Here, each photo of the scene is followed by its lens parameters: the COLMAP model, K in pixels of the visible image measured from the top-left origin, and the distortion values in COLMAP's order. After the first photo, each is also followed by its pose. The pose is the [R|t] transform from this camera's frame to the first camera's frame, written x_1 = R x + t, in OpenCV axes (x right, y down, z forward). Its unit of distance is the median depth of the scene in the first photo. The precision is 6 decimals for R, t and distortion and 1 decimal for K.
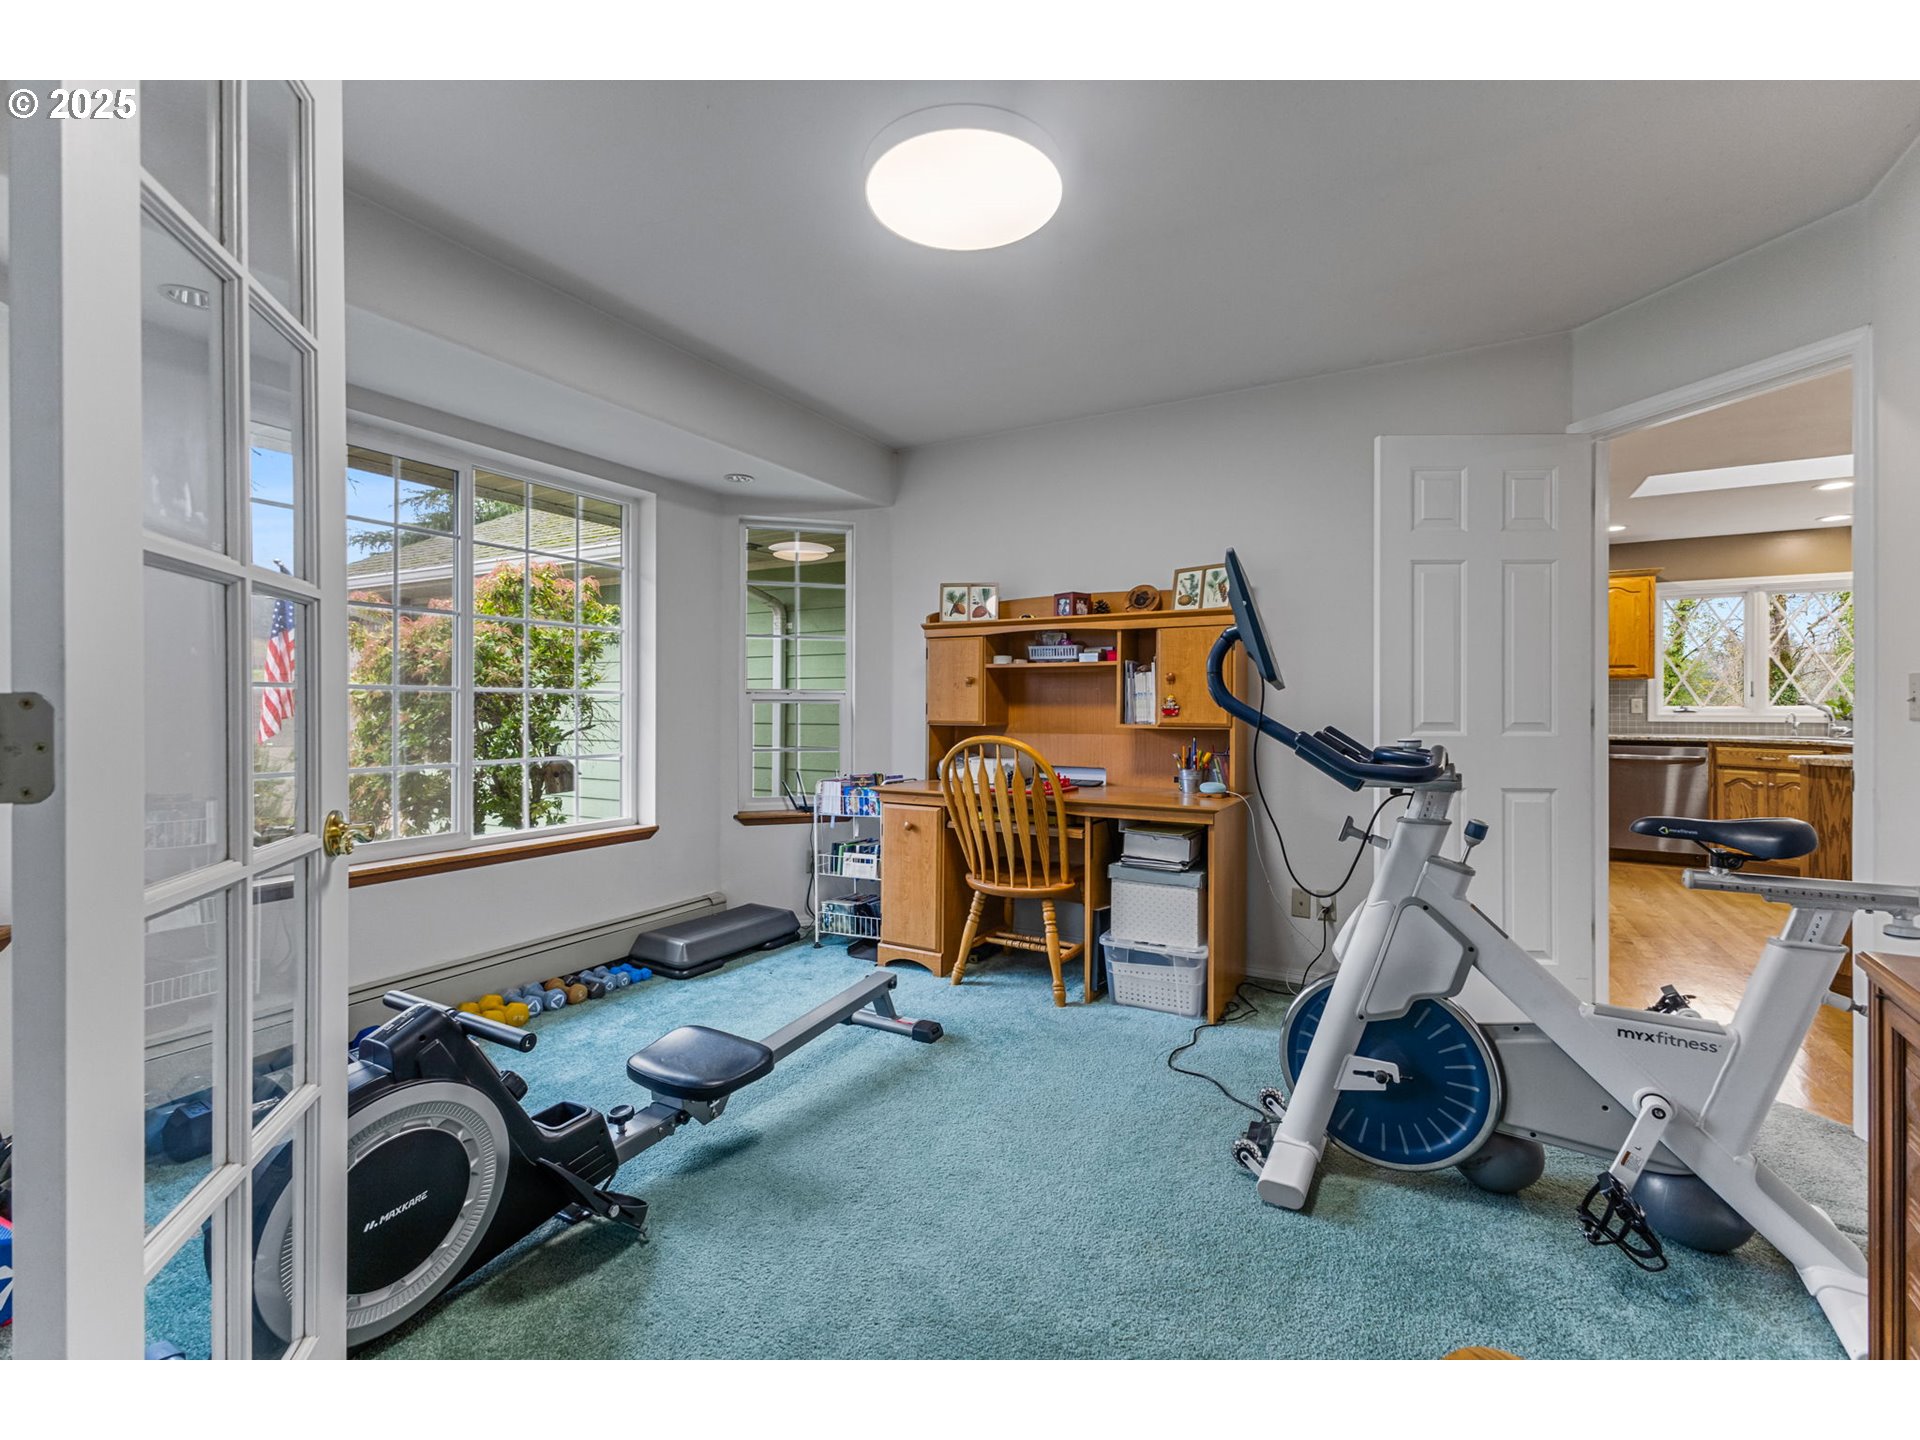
lens RADIAL K [[841.7, 0, 954.1], [0, 841.7, 709.6], [0, 0, 1]] dist [0.010553, -0.000096]
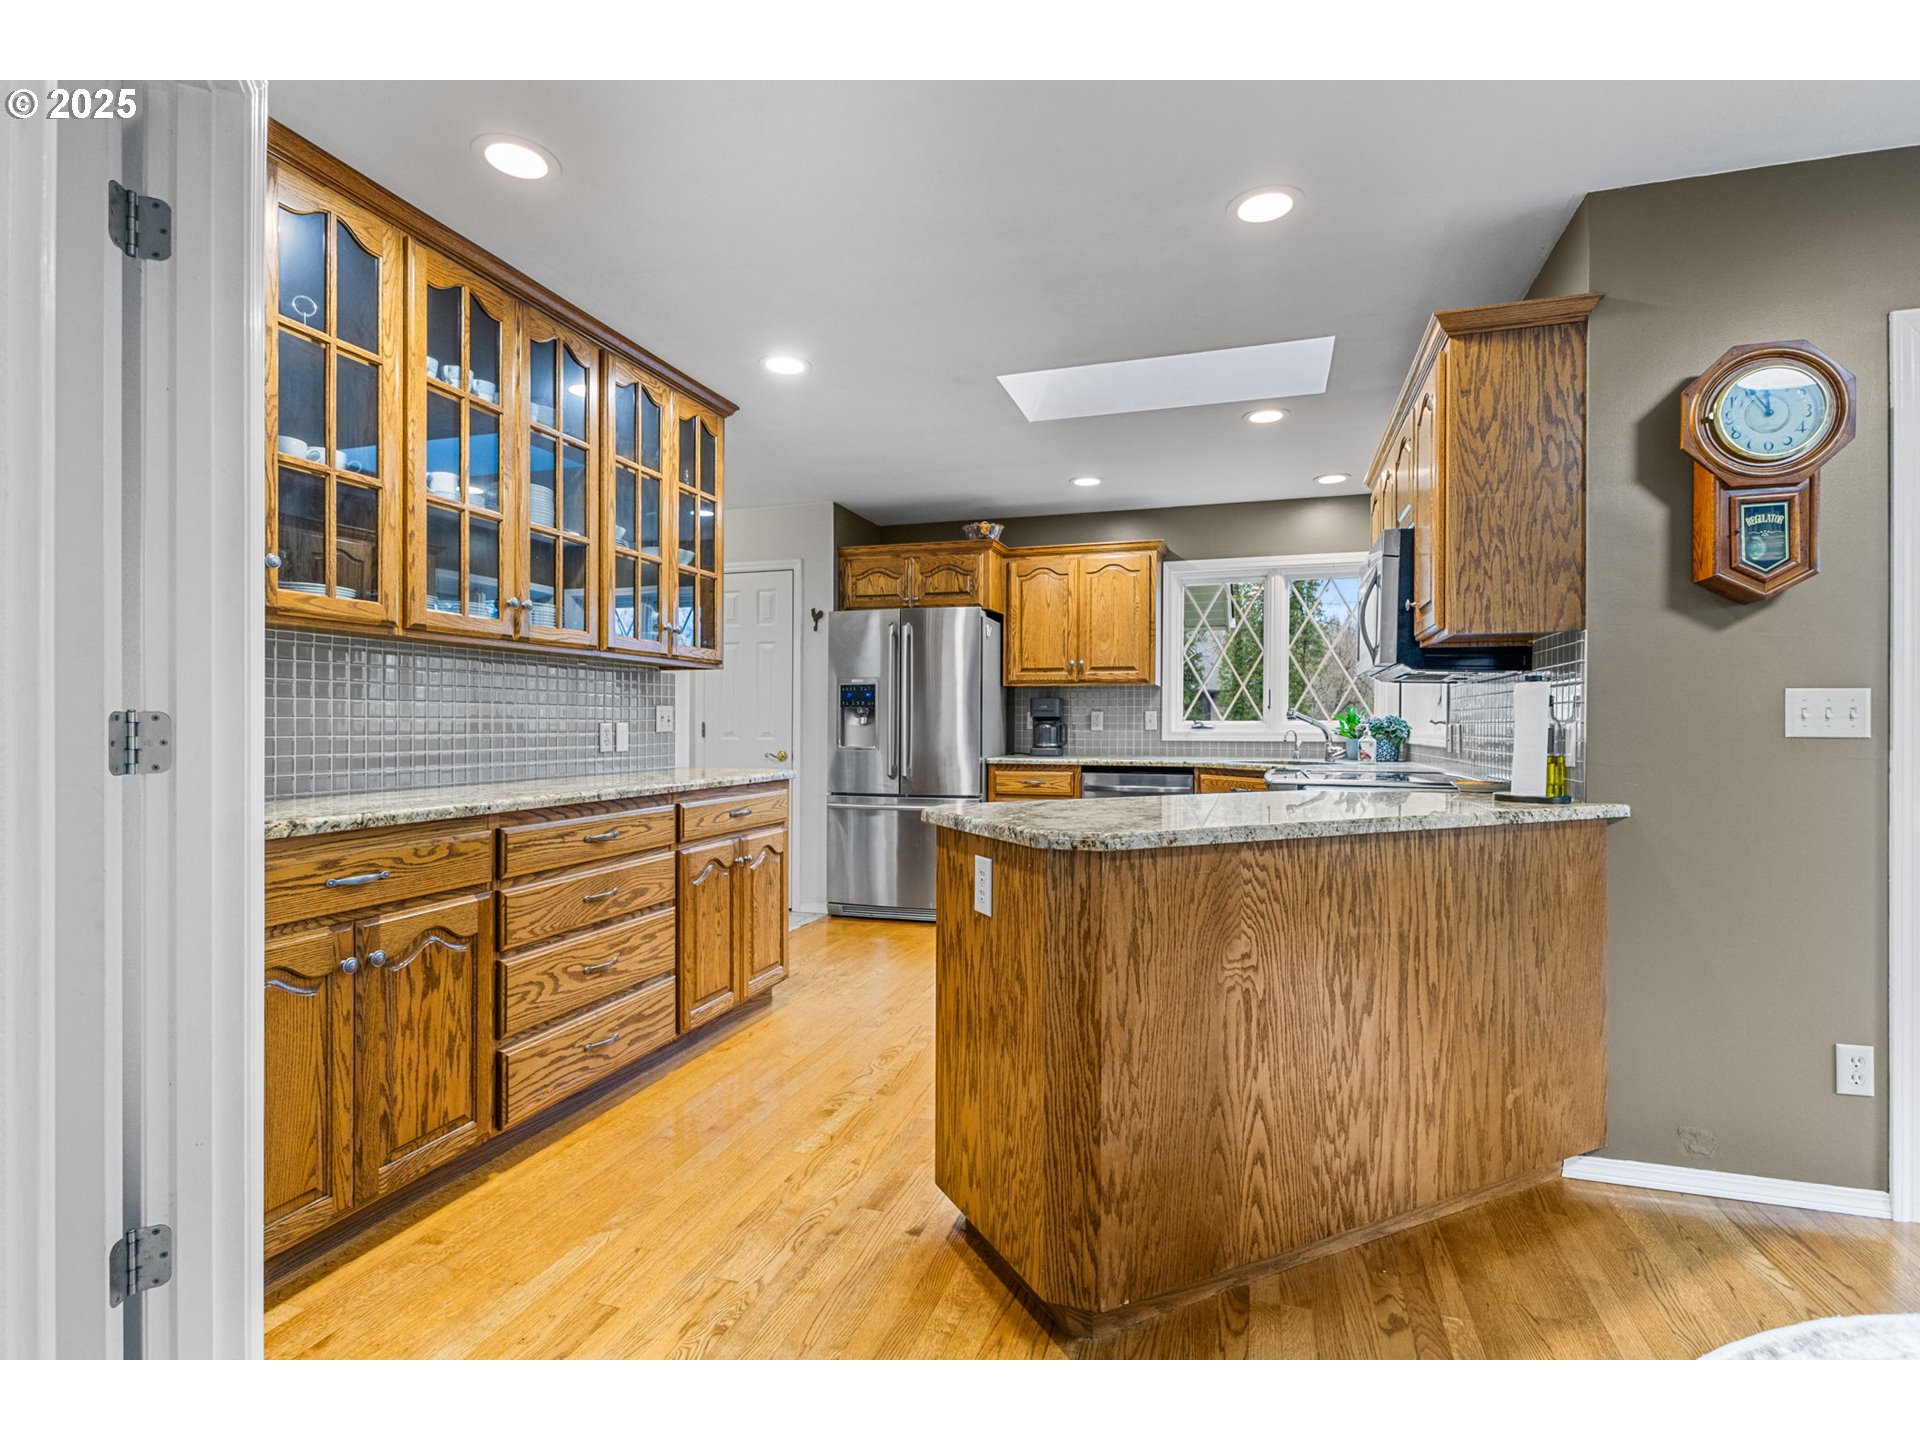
lens RADIAL K [[943.5, 0, 960.2], [0, 943.5, 721.8], [0, 0, 1]] dist [0.000564, 0.000285]
pose [[0.976807, 0.005819, 0.214043, 0.470715], [-0.003180, 0.999915, -0.012675, 0.008446], [-0.214099, 0.011700, 0.976742, 0.208681]]
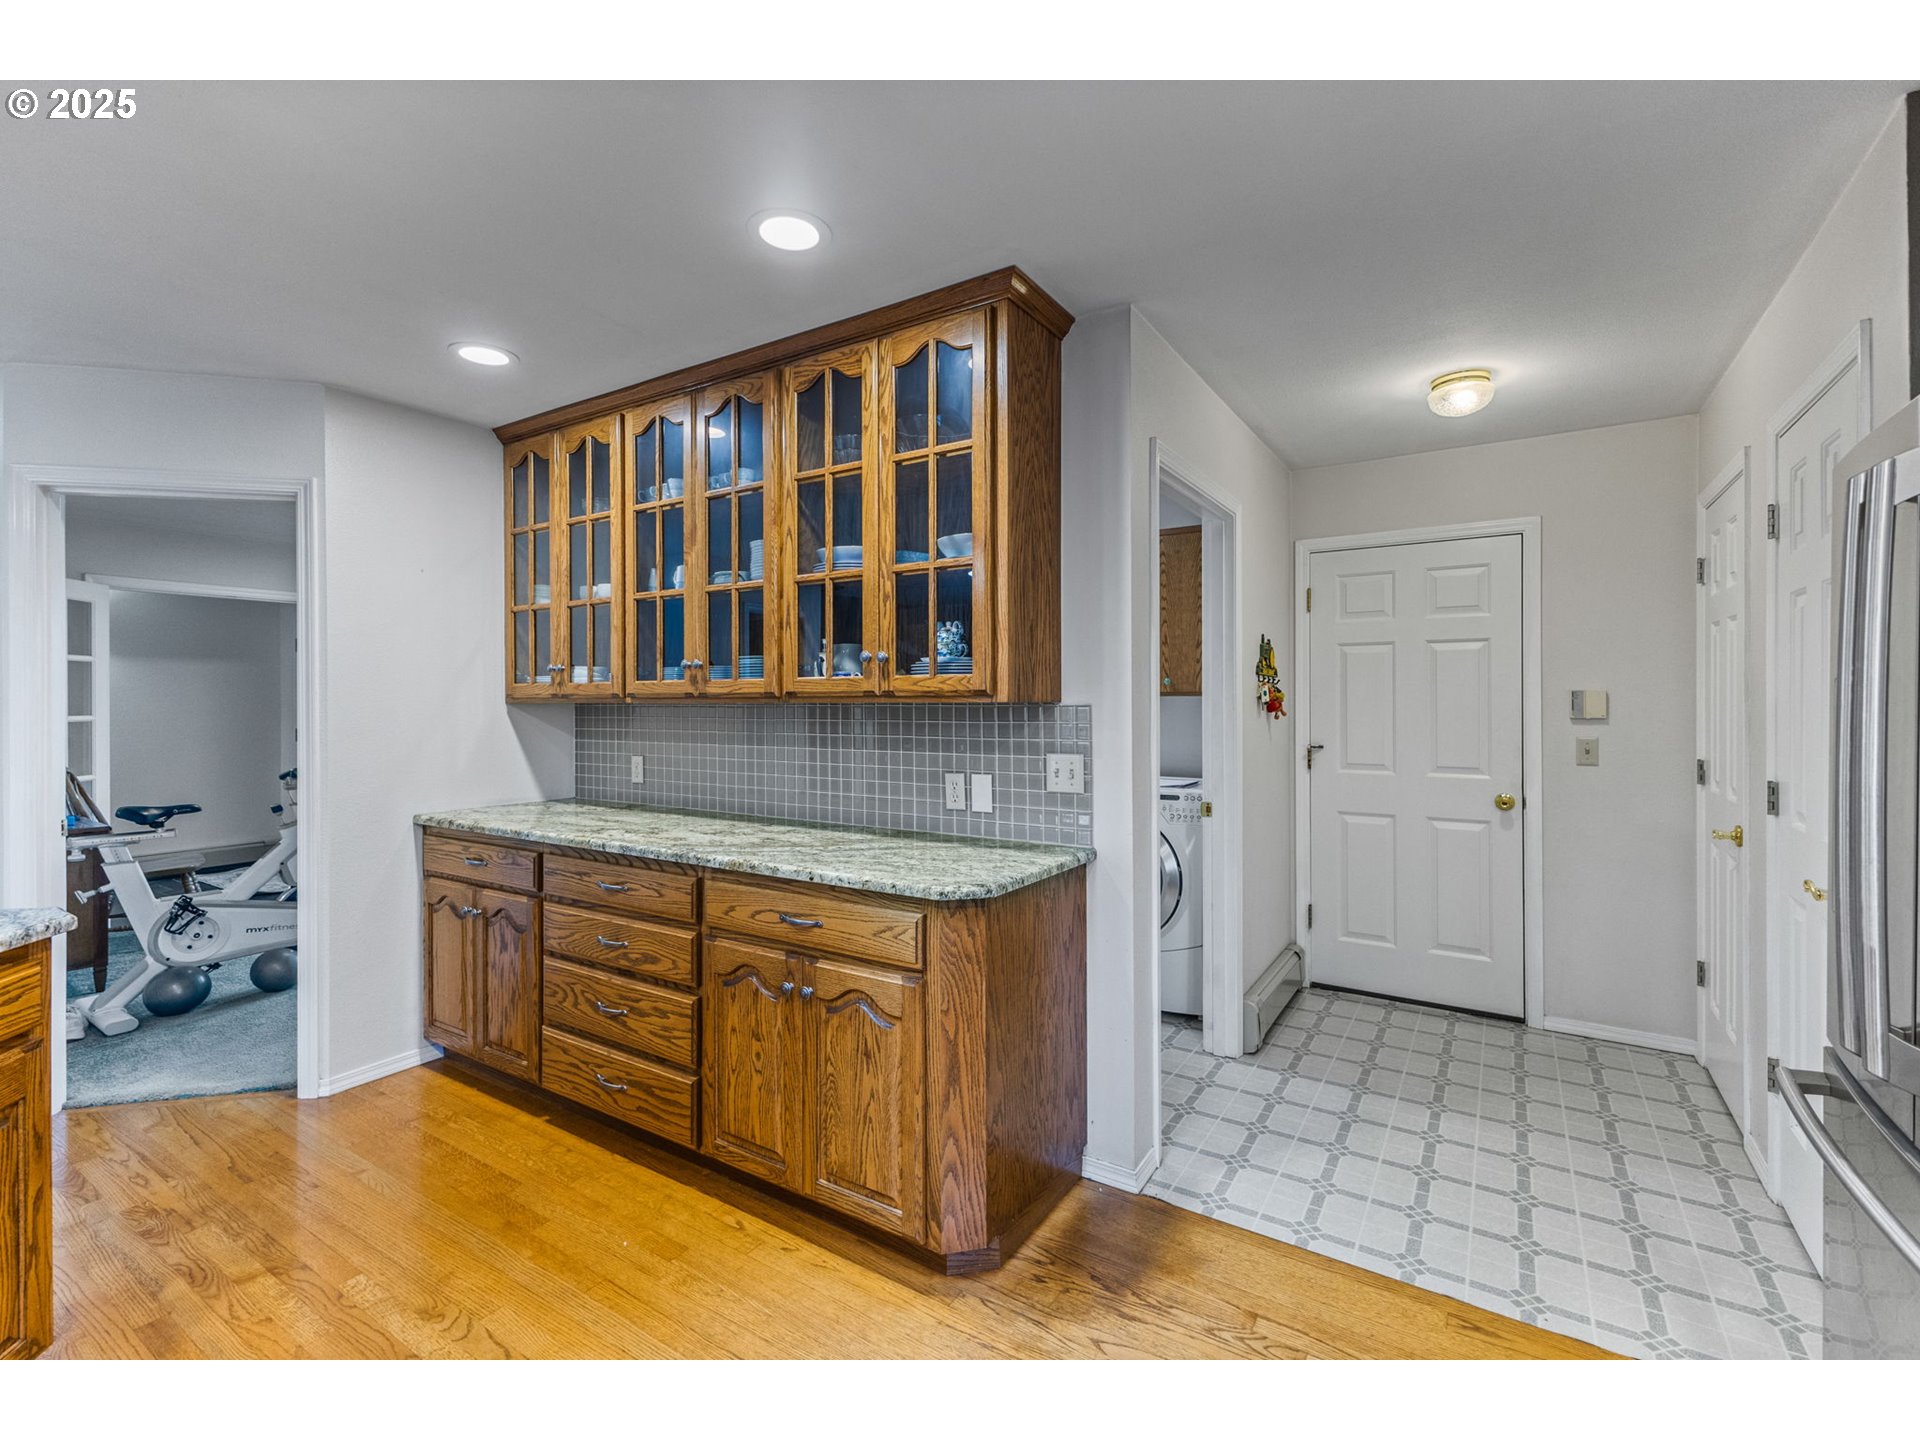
lens RADIAL K [[841.7, 0, 963.6], [0, 841.7, 706.2], [0, 0, 1]] dist [0.010553, -0.000096]
pose [[-0.032505, 0.009350, -0.999428, 0.788892], [-0.009298, 0.999910, 0.009656, -0.034073], [0.999428, 0.009606, -0.032415, 0.824568]]
